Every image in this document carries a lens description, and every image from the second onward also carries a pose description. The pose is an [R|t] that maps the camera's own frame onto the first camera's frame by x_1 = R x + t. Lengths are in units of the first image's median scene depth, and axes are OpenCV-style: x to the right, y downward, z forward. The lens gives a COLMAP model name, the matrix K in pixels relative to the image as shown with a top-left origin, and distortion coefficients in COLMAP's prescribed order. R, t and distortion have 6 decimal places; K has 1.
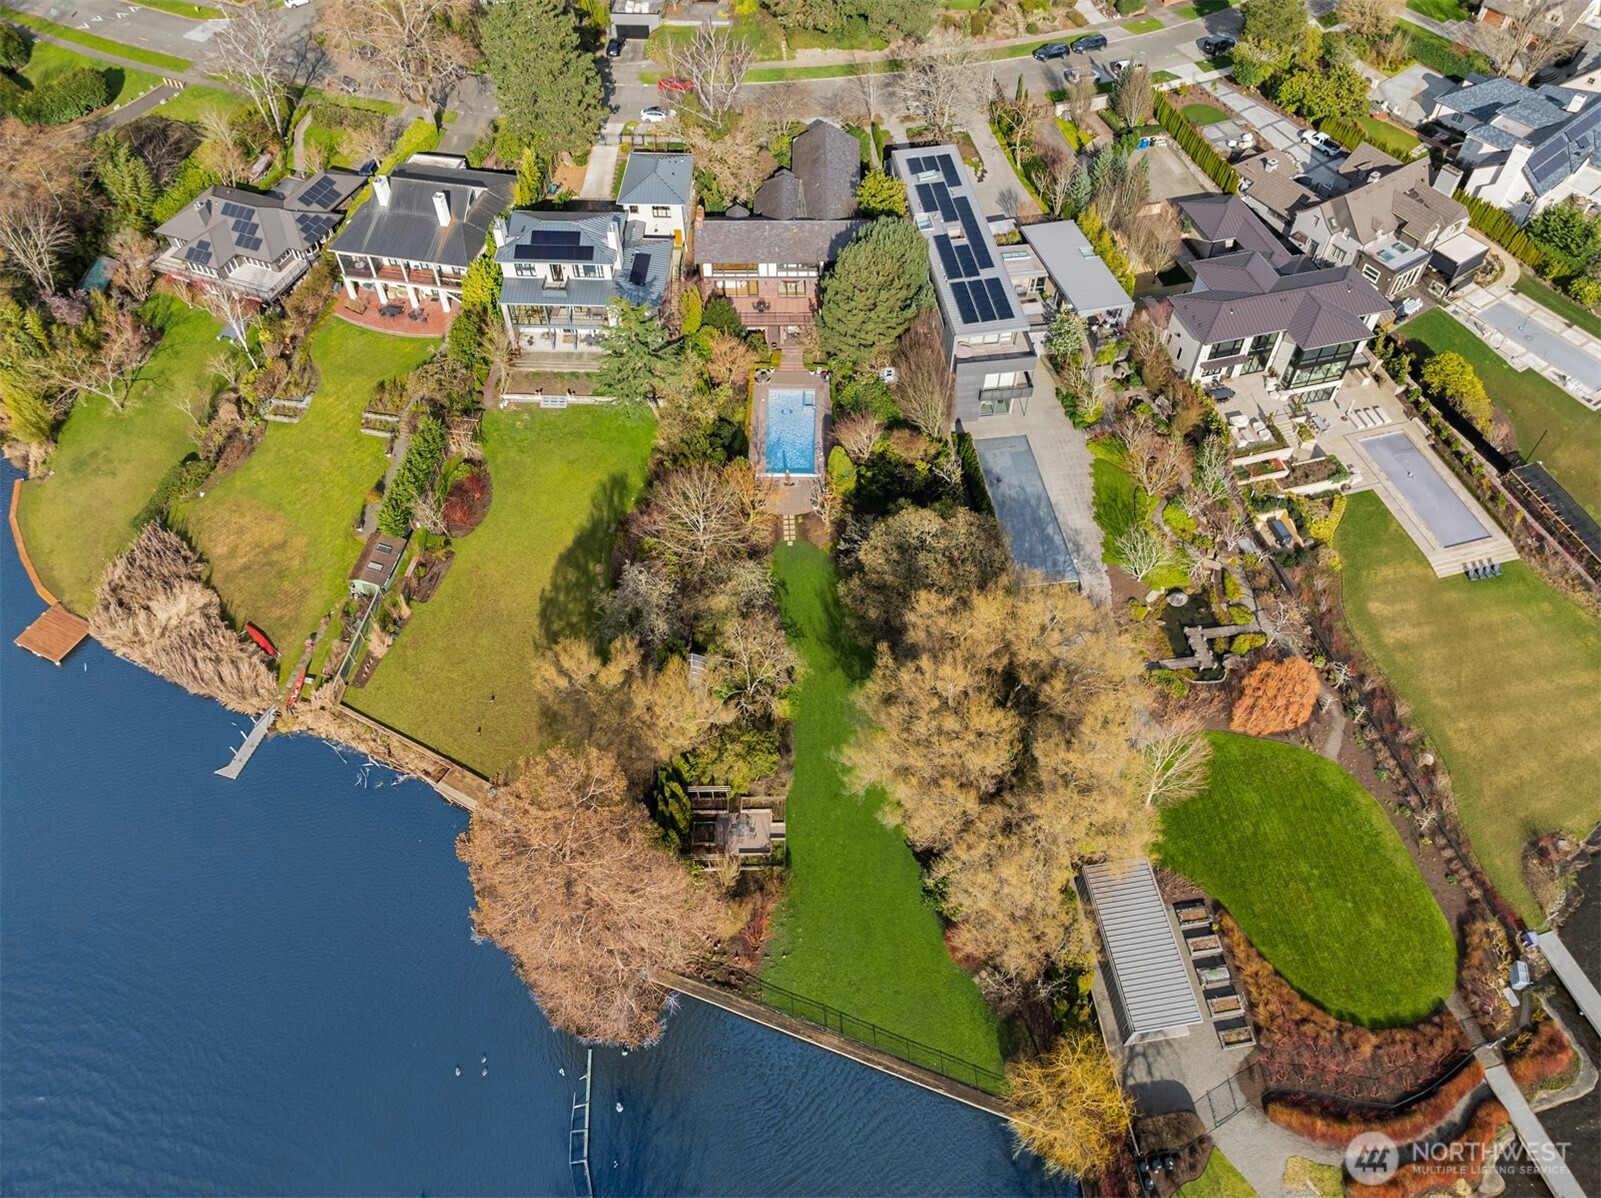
lens RADIAL K [[1106.0, 0, 809.1], [0, 1106.0, 597.4], [0, 0, 1]] dist [-0.035660, 0.001613]
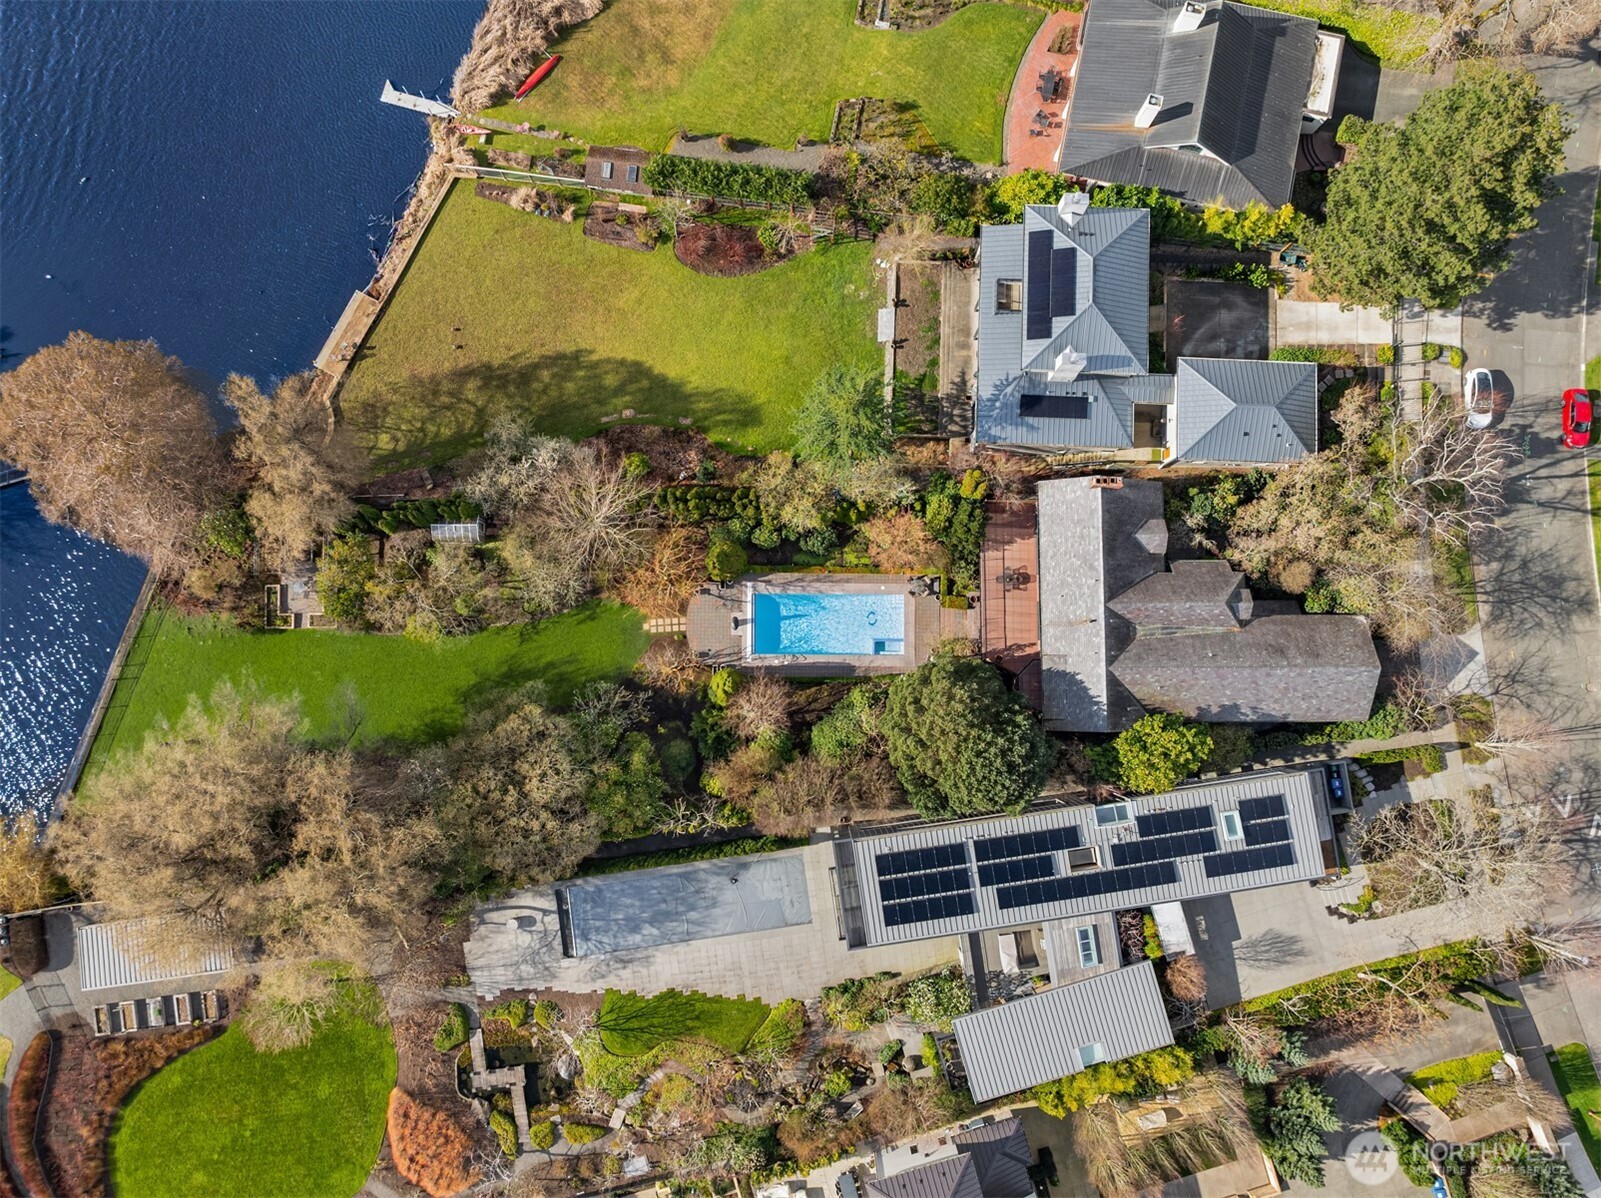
lens RADIAL K [[1106.0, 0, 801.2], [0, 1106.0, 588.9], [0, 0, 1]] dist [-0.035660, 0.001613]
pose [[0.006718, 0.997743, -0.066805, 0.012482], [-0.795089, 0.045845, 0.604757, -0.689616], [0.606455, 0.049053, 0.793603, 0.393878]]
